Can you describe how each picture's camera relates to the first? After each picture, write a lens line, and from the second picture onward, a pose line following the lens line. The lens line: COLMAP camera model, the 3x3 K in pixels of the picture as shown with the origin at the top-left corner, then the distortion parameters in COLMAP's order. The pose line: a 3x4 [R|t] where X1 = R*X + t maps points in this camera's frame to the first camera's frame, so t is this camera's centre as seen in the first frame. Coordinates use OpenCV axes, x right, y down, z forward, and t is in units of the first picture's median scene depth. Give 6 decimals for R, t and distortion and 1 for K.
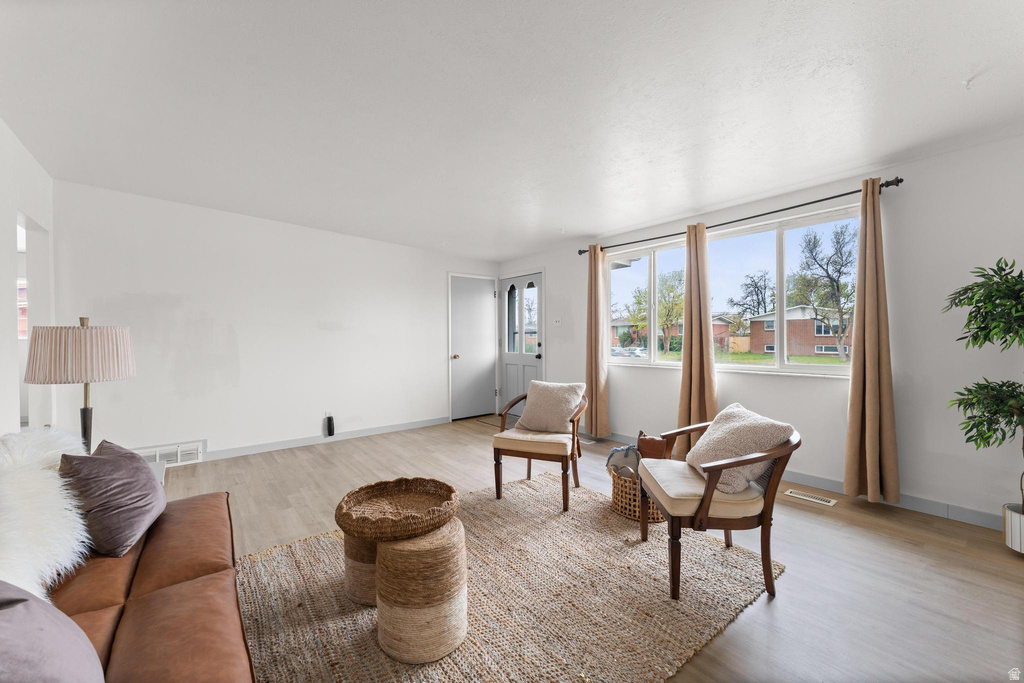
lens RADIAL K [[409.9, 0, 506.1], [0, 409.9, 338.3], [0, 0, 1]] dist [0.000365, -0.000176]
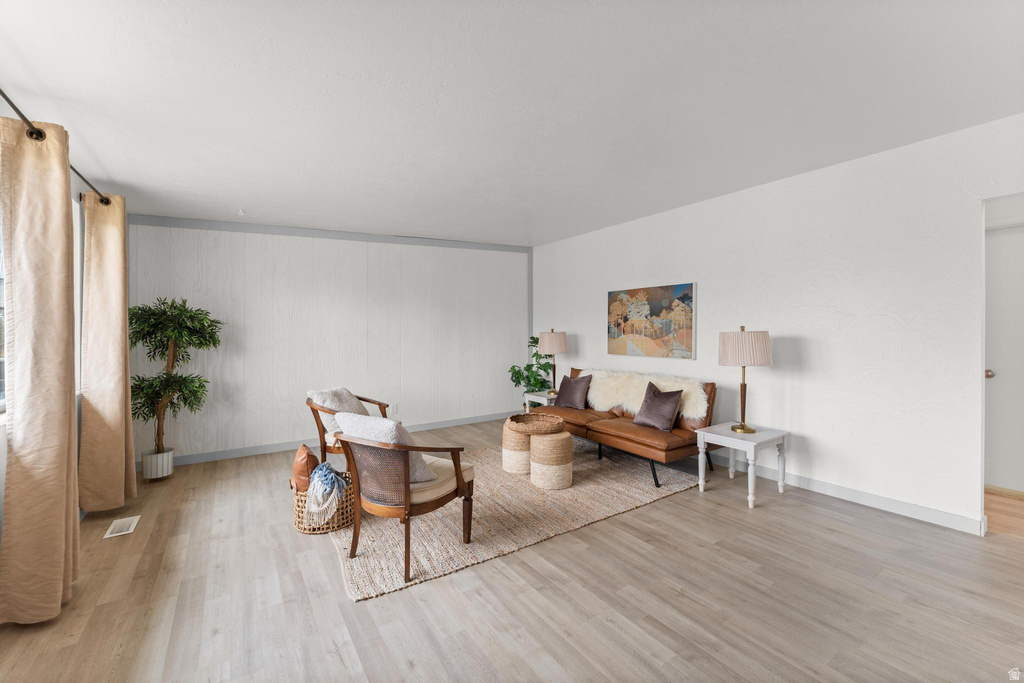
lens RADIAL K [[409.9, 0, 506.1], [0, 409.9, 338.3], [0, 0, 1]] dist [0.000365, -0.000176]
pose [[-0.997777, 0.013194, 0.065324, -0.140494], [0.014077, 0.999815, 0.013077, -0.020472], [-0.065139, 0.013968, -0.997778, 1.632016]]
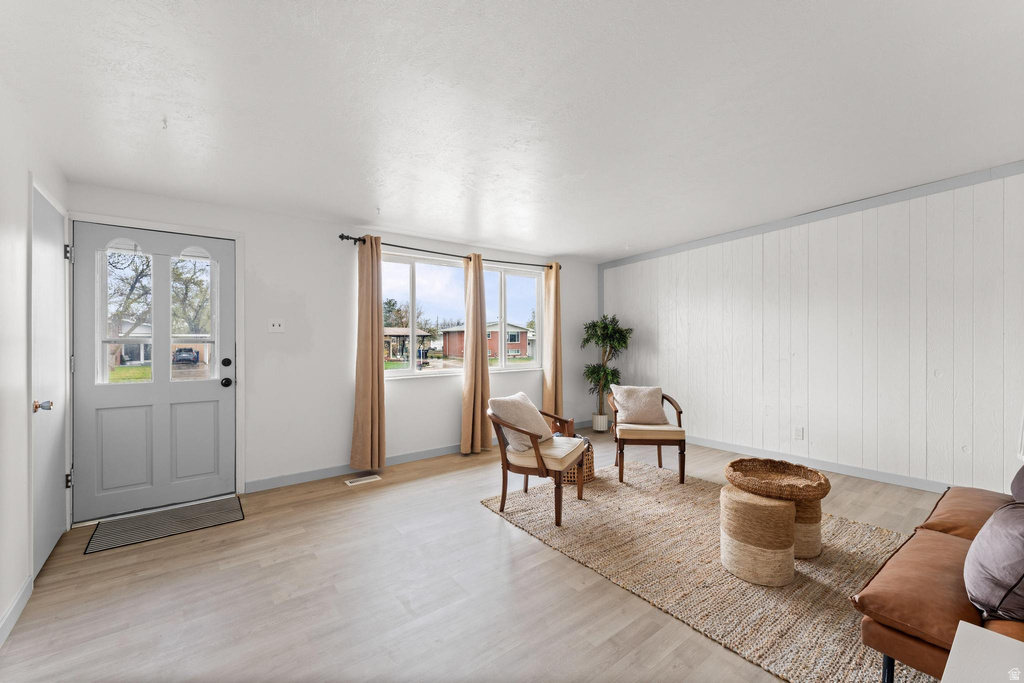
lens RADIAL K [[423.1, 0, 512.0], [0, 423.1, 341.5], [0, 0, 1]] dist [-0.000102, -0.000040]
pose [[-0.003485, 0.002876, 0.999990, -0.874713], [0.006832, 0.999973, -0.002852, -0.015995], [-0.999971, 0.006822, -0.003505, 1.003718]]
